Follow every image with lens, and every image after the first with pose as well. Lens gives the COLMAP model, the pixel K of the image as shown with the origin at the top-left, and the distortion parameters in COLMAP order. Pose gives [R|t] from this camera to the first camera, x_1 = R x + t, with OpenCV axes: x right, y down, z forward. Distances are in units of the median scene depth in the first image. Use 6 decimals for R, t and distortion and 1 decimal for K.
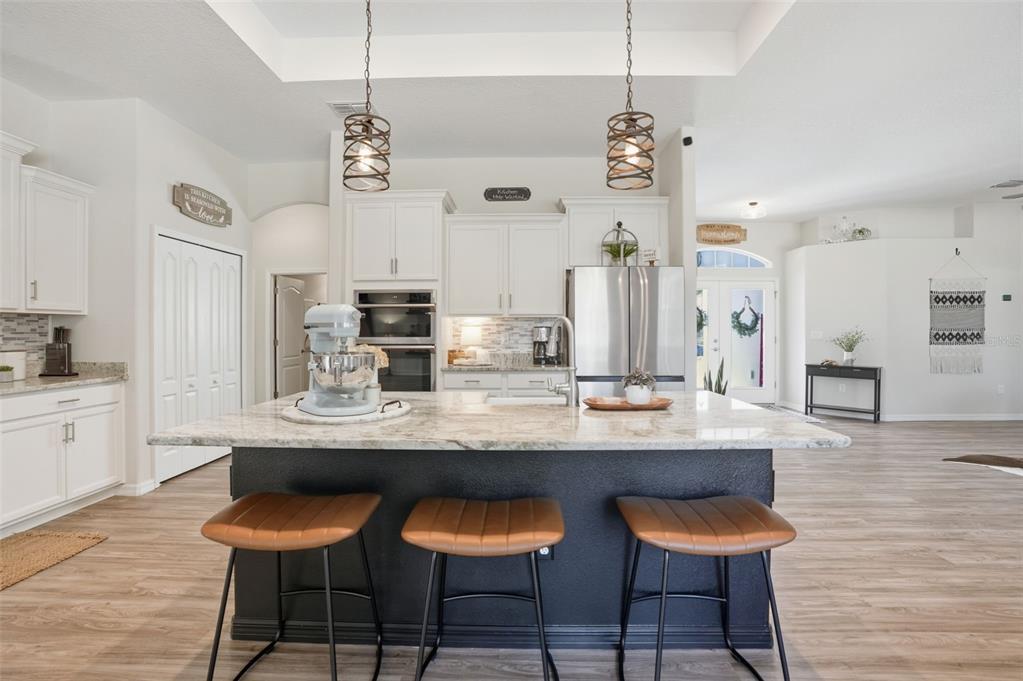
lens RADIAL K [[484.0, 0, 510.6], [0, 484.0, 331.3], [0, 0, 1]] dist [-0.070721, 0.027512]
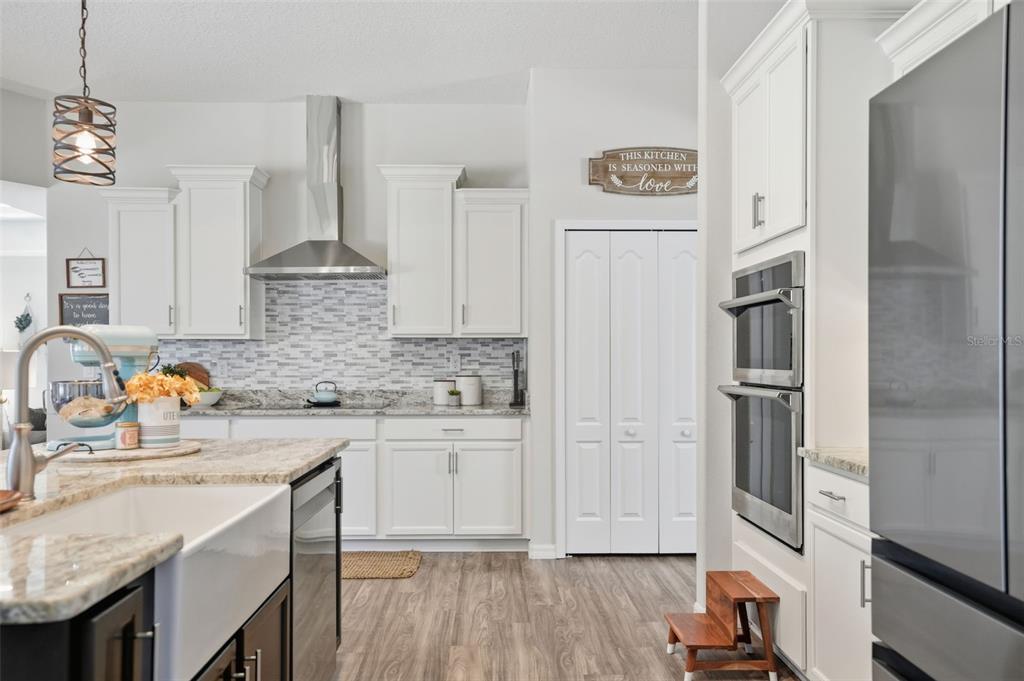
lens RADIAL K [[821.6, 0, 510.3], [0, 821.6, 358.0], [0, 0, 1]] dist [0.029884, 0.002276]
pose [[0.051478, 0.001159, -0.998673, 0.637151], [-0.000693, 0.999999, 0.001124, 0.001698], [0.998674, 0.000634, 0.051479, 0.900784]]
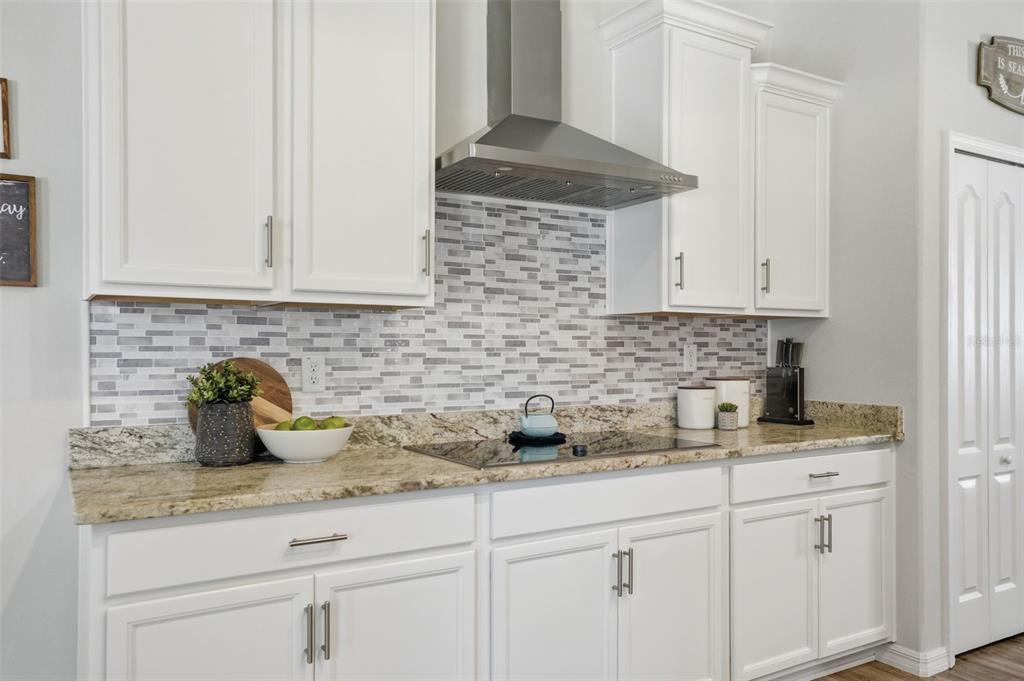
lens RADIAL K [[782.1, 0, 510.7], [0, 782.1, 345.1], [0, 0, 1]] dist [0.001469, 0.055495]
pose [[0.559640, -0.003540, -0.828728, -0.349967], [-0.002801, 0.999977, -0.006162, 0.005008], [0.828731, 0.005770, 0.559617, 0.162265]]
